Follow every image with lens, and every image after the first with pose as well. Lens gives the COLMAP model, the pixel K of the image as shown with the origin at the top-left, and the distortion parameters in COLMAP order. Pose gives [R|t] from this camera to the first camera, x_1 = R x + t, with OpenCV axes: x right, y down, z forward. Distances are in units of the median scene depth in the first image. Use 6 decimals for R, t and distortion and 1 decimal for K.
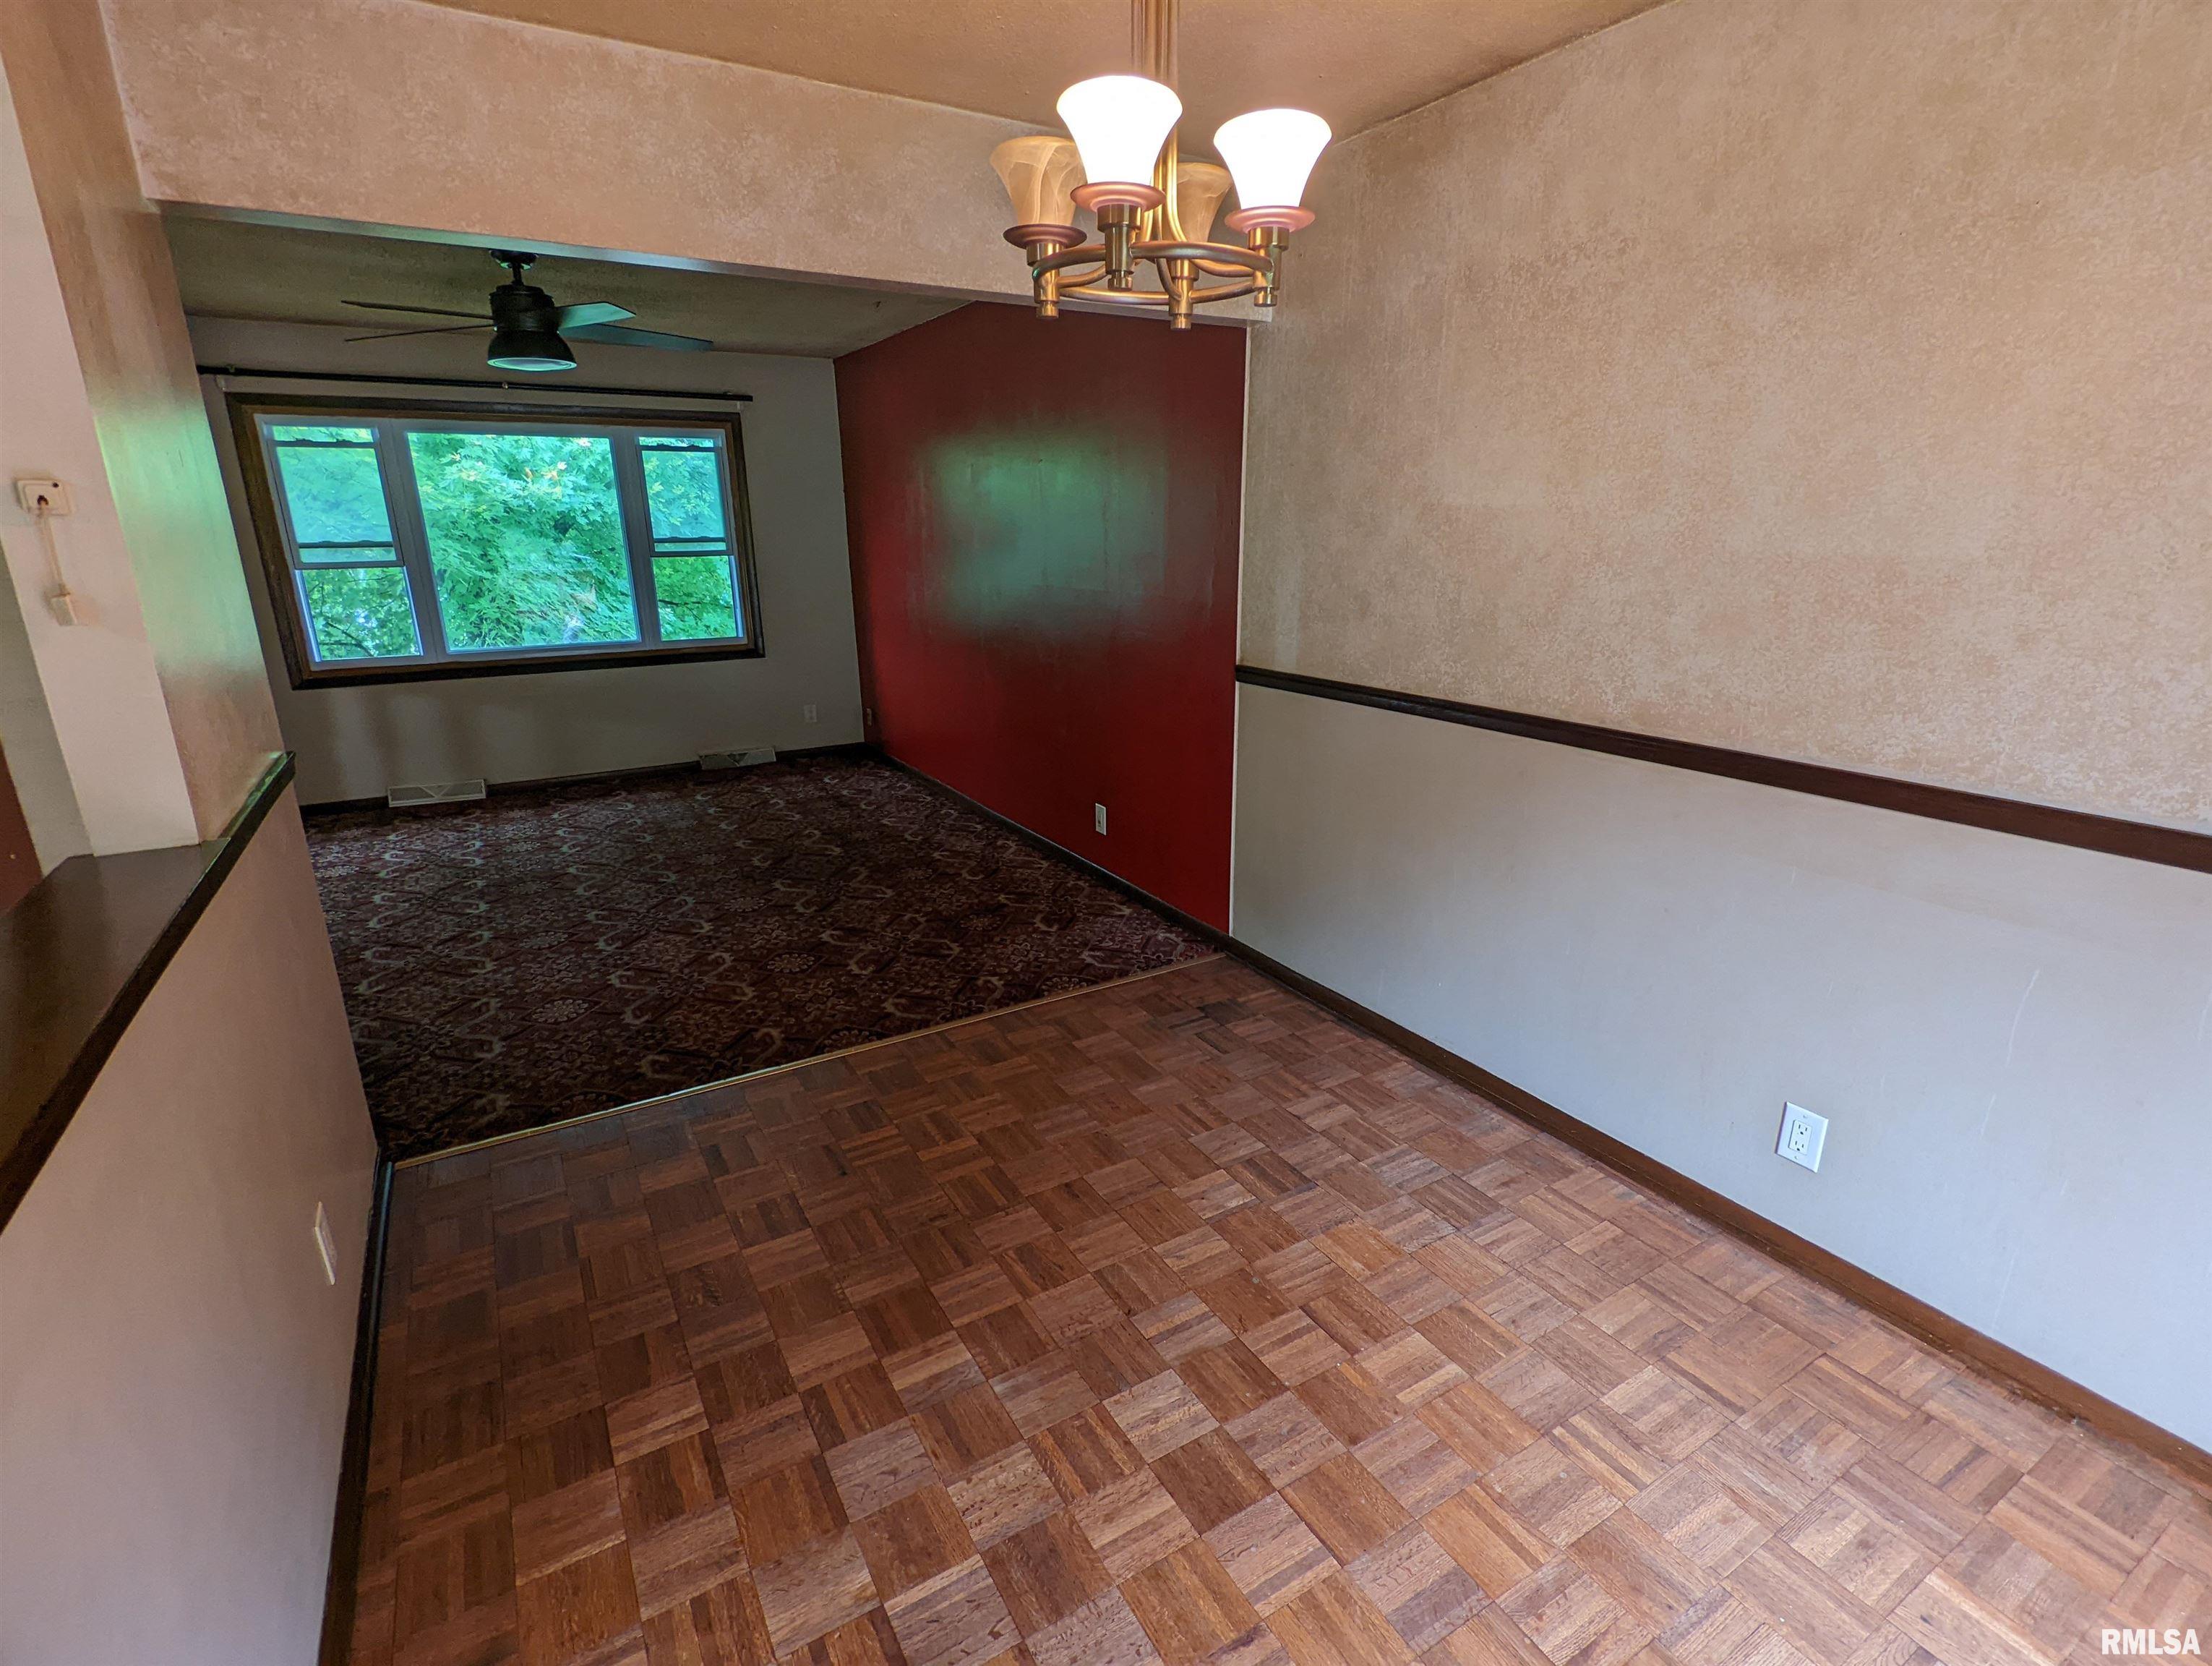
lens RADIAL K [[1046.5, 0, 1109.6], [0, 1046.5, 833.1], [0, 0, 1]] dist [-0.002611, -0.000823]
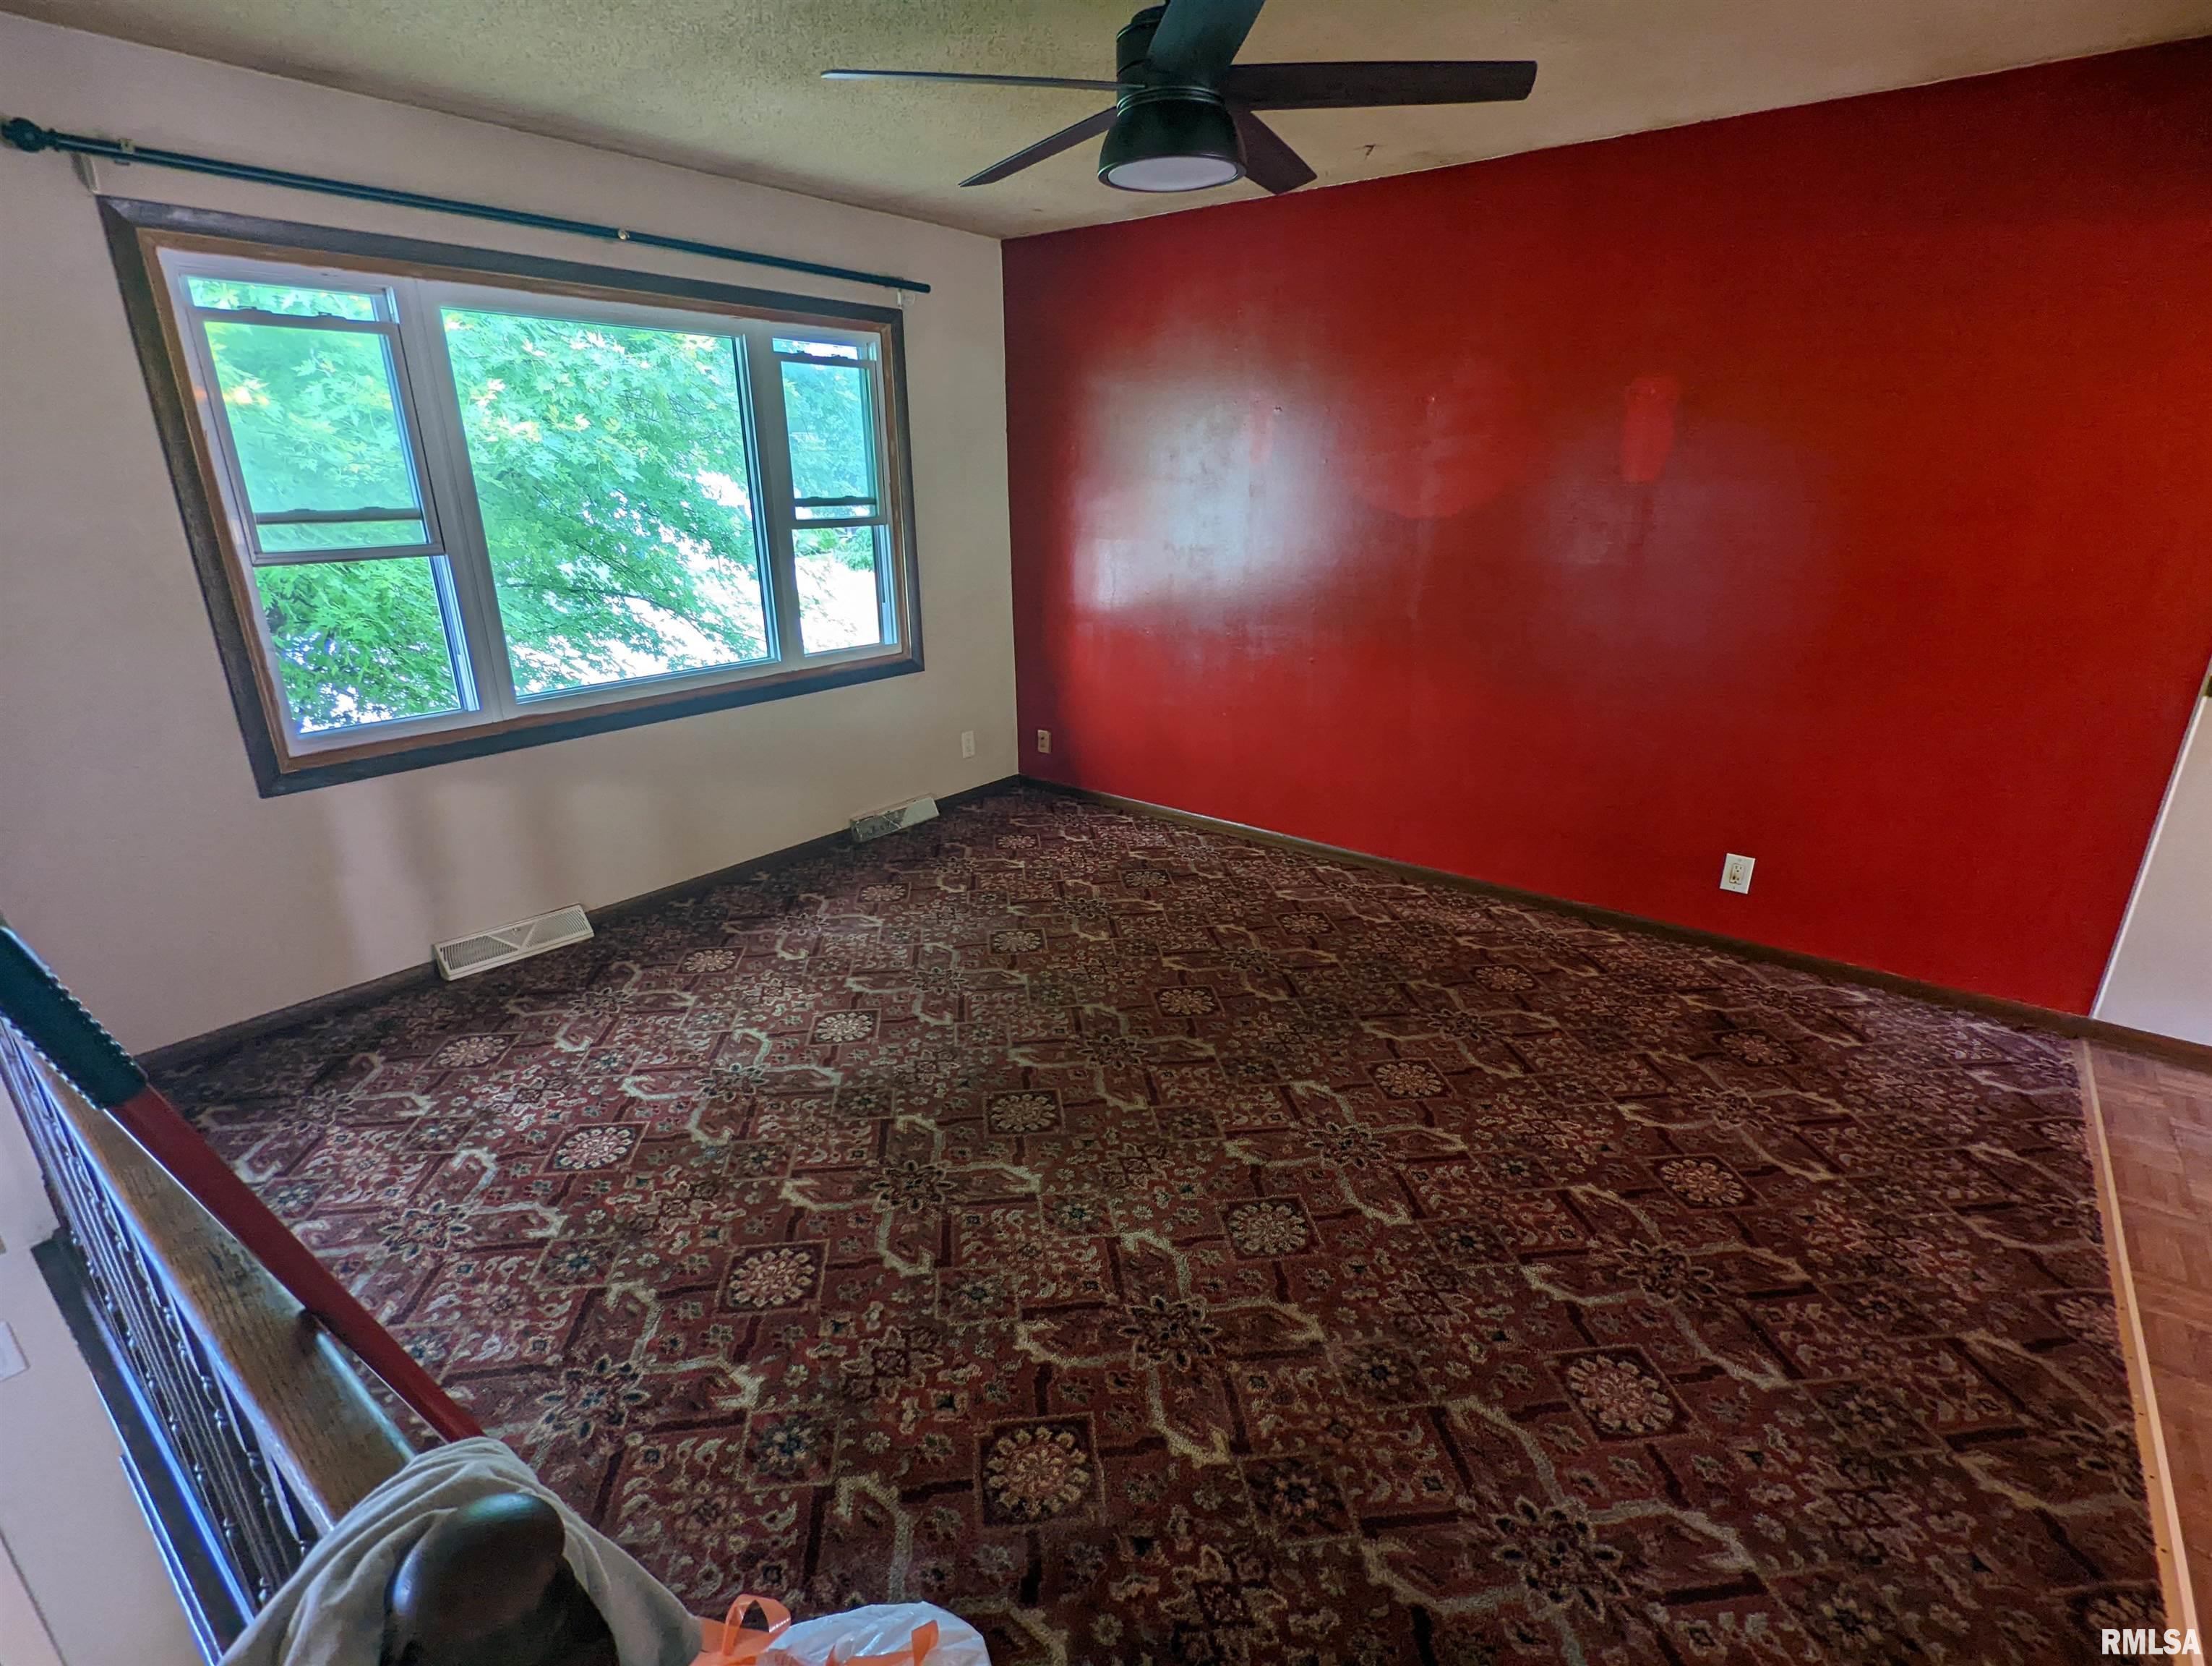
lens RADIAL K [[1046.5, 0, 1105.9], [0, 1046.5, 837.9], [0, 0, 1]] dist [-0.002611, -0.000823]
pose [[0.933440, -0.114619, 0.339930, -0.574655], [0.098018, 0.993015, 0.065673, -0.111442], [-0.345083, -0.027982, 0.938155, 0.364876]]
